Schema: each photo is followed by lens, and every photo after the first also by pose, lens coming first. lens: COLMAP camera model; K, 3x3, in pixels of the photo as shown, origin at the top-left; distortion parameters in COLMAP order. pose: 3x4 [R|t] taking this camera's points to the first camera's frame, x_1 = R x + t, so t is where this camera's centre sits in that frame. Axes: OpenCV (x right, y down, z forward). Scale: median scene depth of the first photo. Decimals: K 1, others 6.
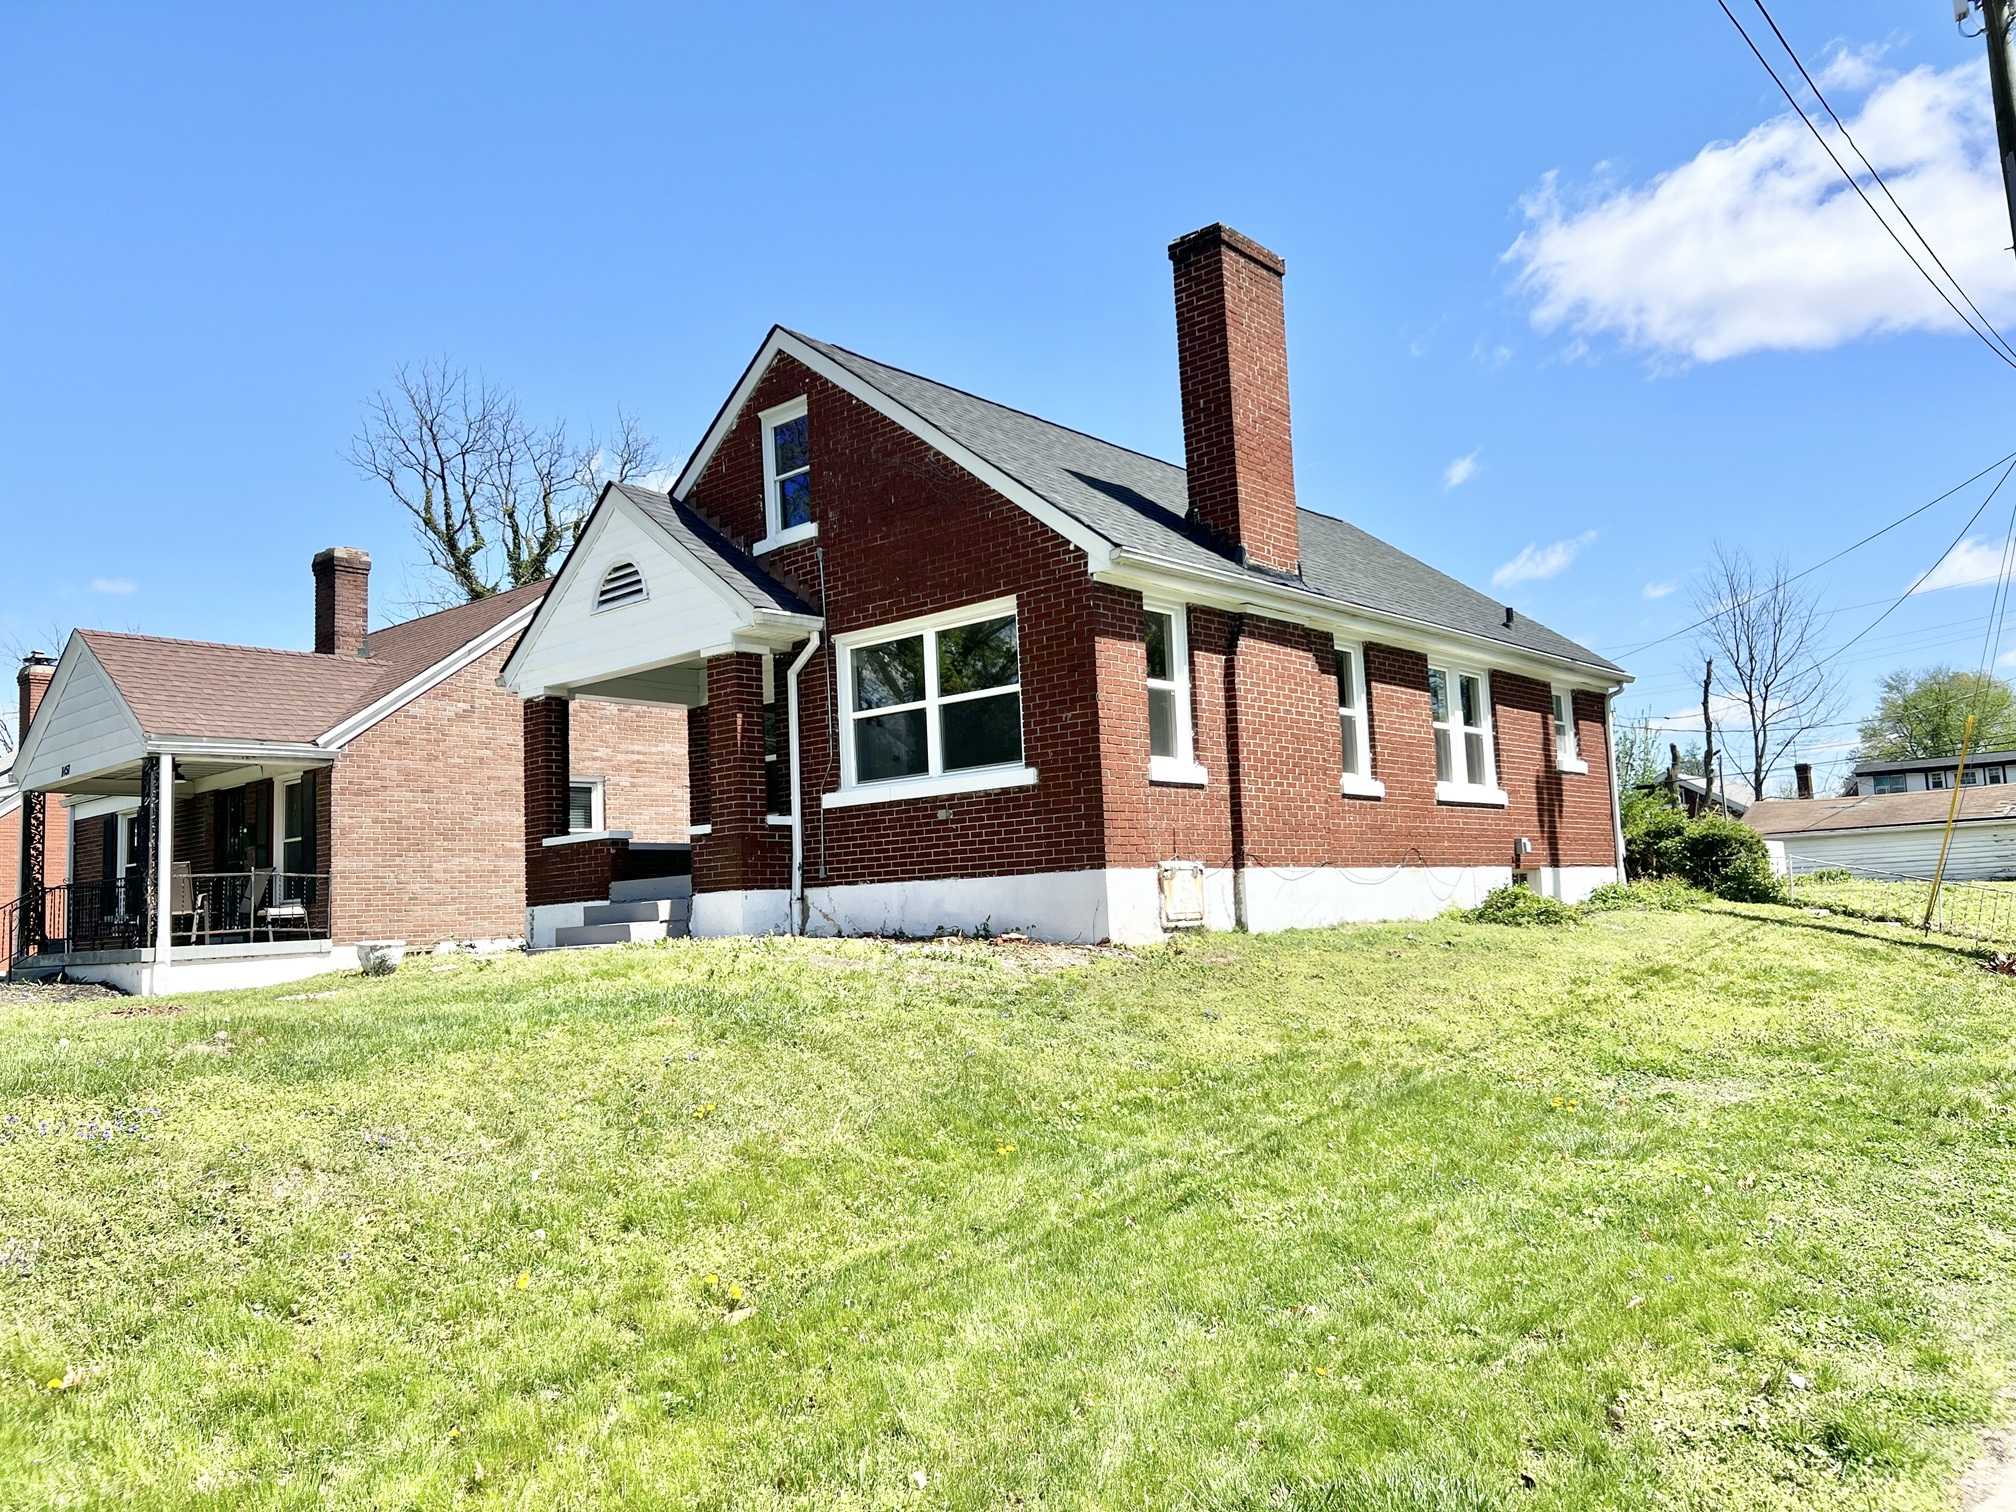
lens RADIAL K [[1540.0, 0, 1008.0], [0, 1540.0, 756.0], [0, 0, 1]] dist [0.049247, -0.040805]
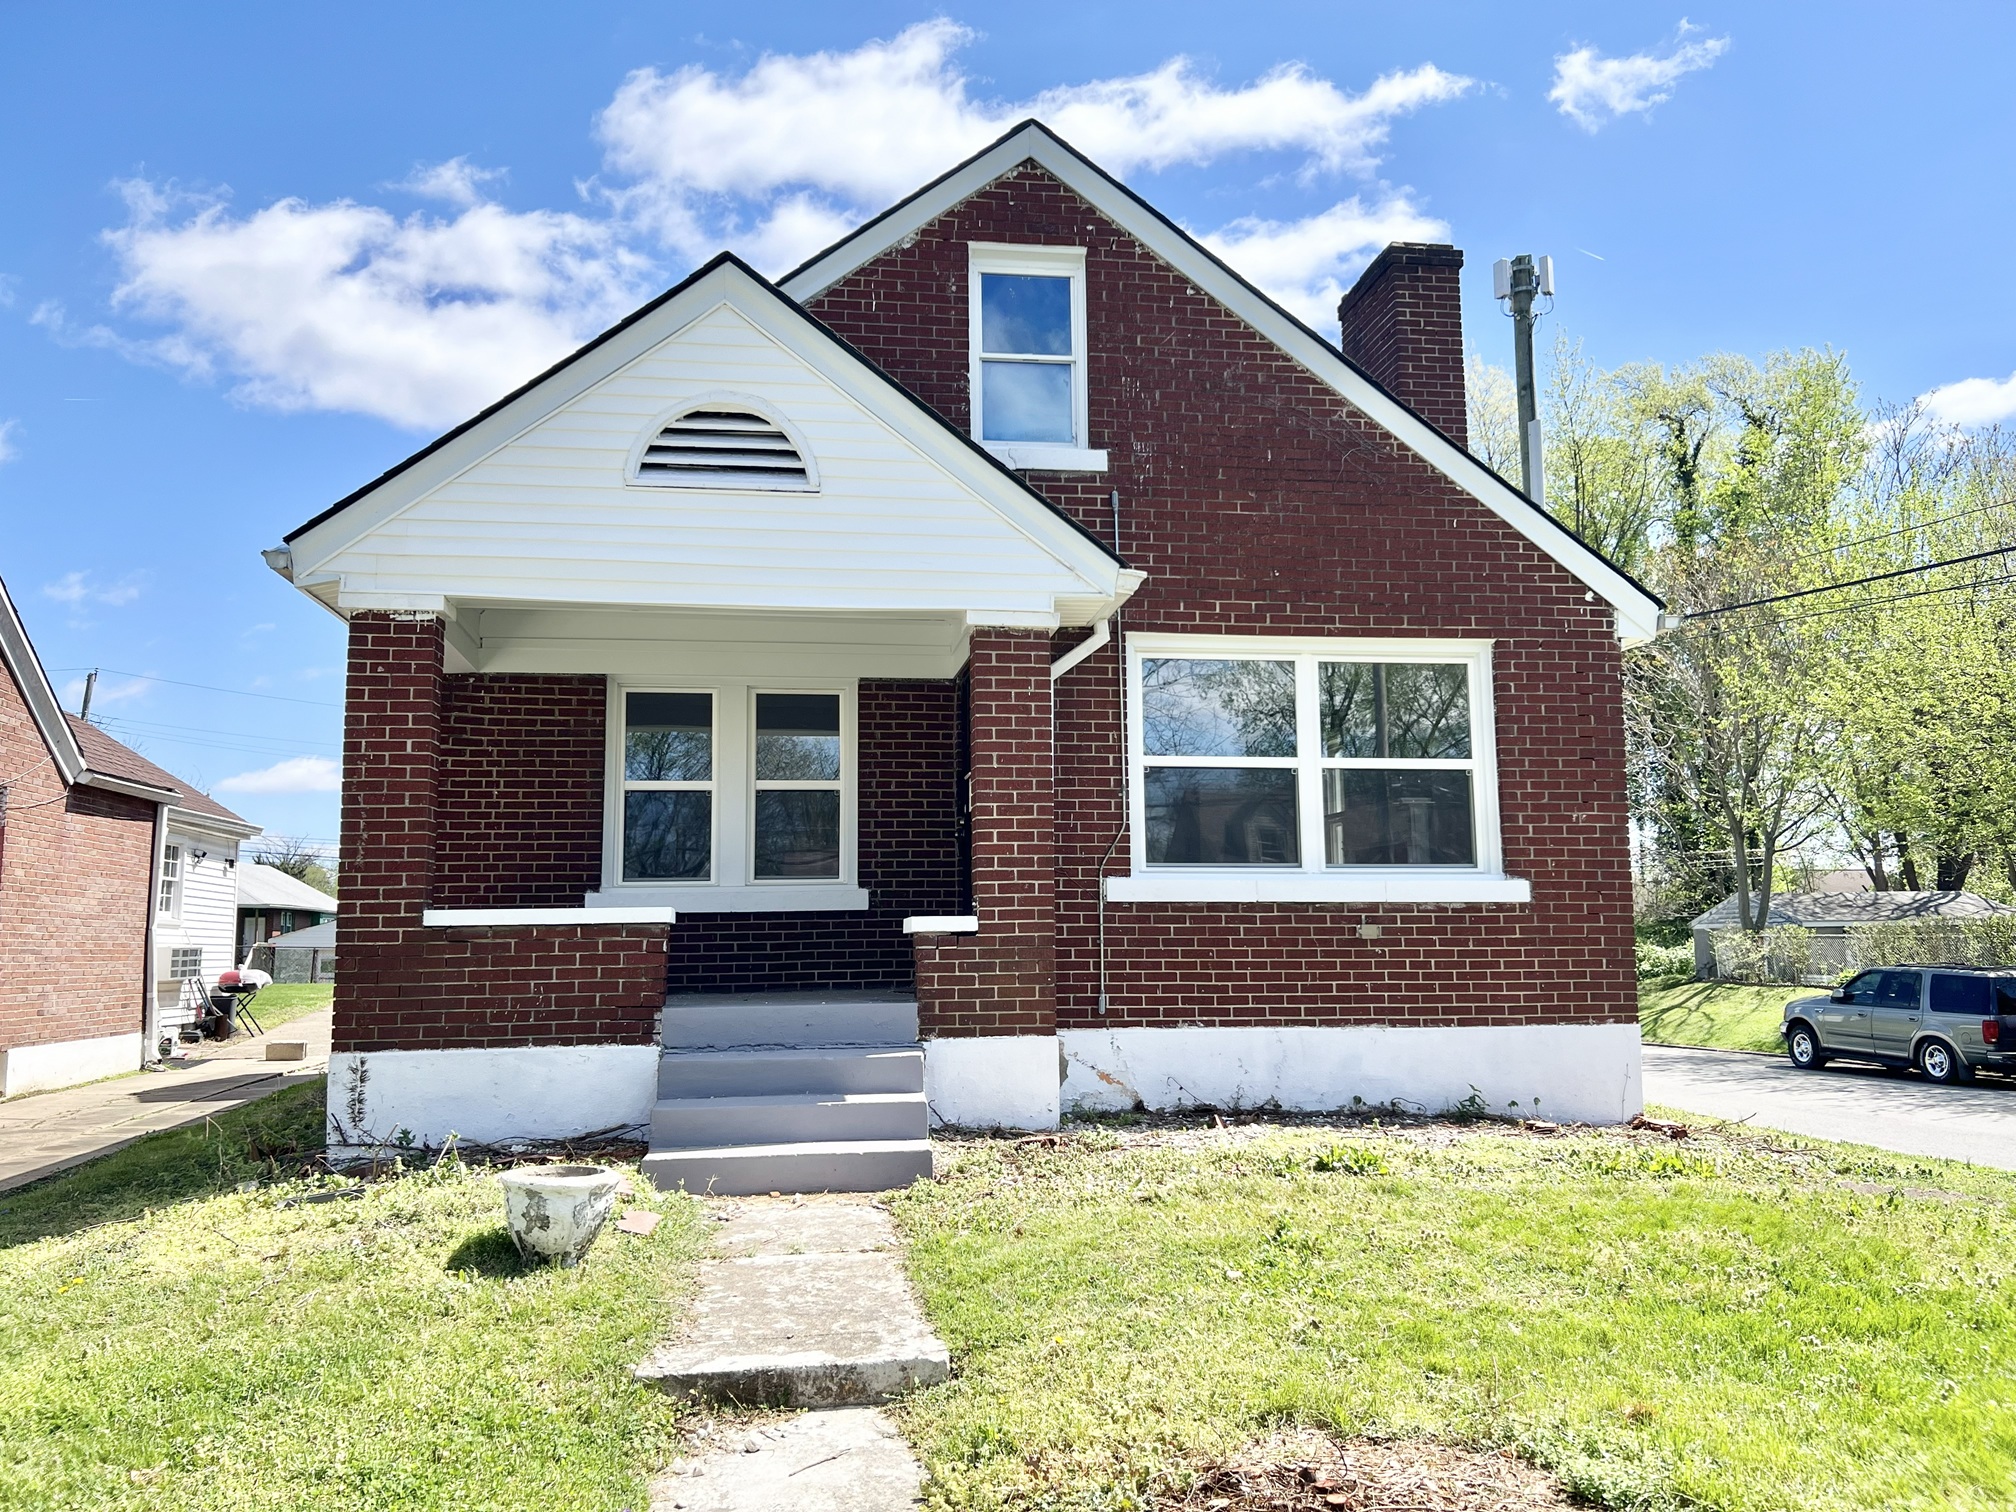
lens RADIAL K [[1540.0, 0, 1008.0], [0, 1540.0, 756.0], [0, 0, 1]] dist [0.049247, -0.040805]
pose [[0.646545, 0.137319, 0.750416, -0.637631], [-0.100012, 0.990434, -0.095072, 0.040002], [-0.756292, -0.013582, 0.654093, 0.638880]]
